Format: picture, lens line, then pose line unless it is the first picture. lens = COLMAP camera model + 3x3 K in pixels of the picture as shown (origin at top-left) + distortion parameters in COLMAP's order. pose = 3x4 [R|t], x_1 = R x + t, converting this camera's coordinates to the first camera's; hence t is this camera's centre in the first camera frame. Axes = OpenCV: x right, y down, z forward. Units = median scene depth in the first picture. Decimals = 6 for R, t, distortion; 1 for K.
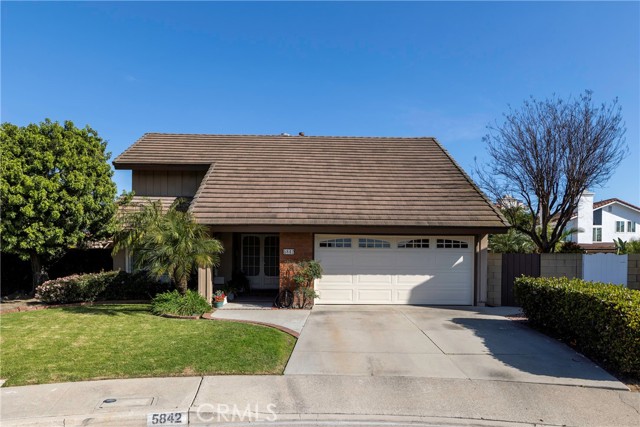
lens RADIAL K [[447.9, 0, 319.0], [0, 447.9, 273.6], [0, 0, 1]] dist [0.001868, -0.000156]
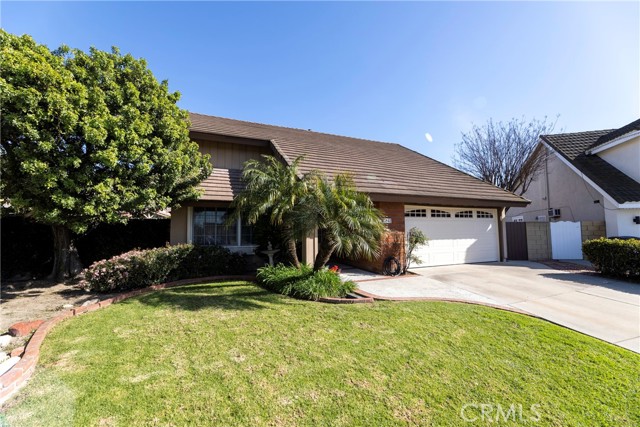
lens RADIAL K [[263.9, 0, 320.0], [0, 263.9, 213.5], [0, 0, 1]] dist [-0.000946, -0.000035]
pose [[0.928137, 0.008725, 0.372137, -0.440270], [0.023993, 0.996244, -0.083198, -0.016842], [-0.371466, 0.086148, 0.924441, 0.467747]]
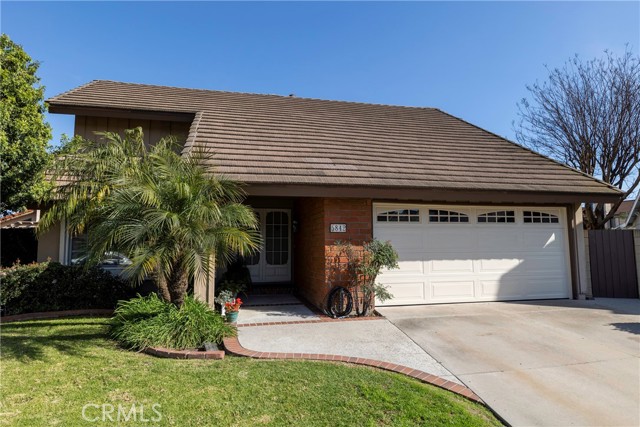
lens RADIAL K [[388.2, 0, 320.0], [0, 388.2, 213.5], [0, 0, 1]] dist [-0.002394, -0.000089]
pose [[0.979355, 0.003292, 0.202121, -0.205221], [0.019592, 0.993615, -0.111110, -0.006752], [-0.201197, 0.112776, 0.973037, 0.435192]]
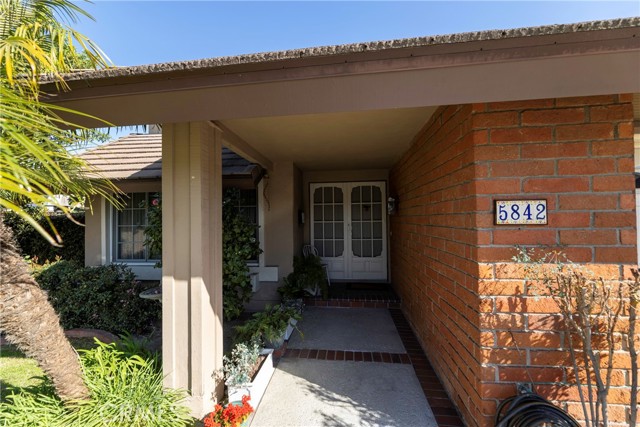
lens RADIAL K [[259.3, 0, 315.2], [0, 259.3, 214.1], [0, 0, 1]] dist [-0.001047, -0.000193]
pose [[0.988560, -0.021649, -0.149268, -0.147562], [0.014990, 0.998847, -0.045597, -0.042282], [0.150083, 0.042838, 0.987745, 0.836280]]
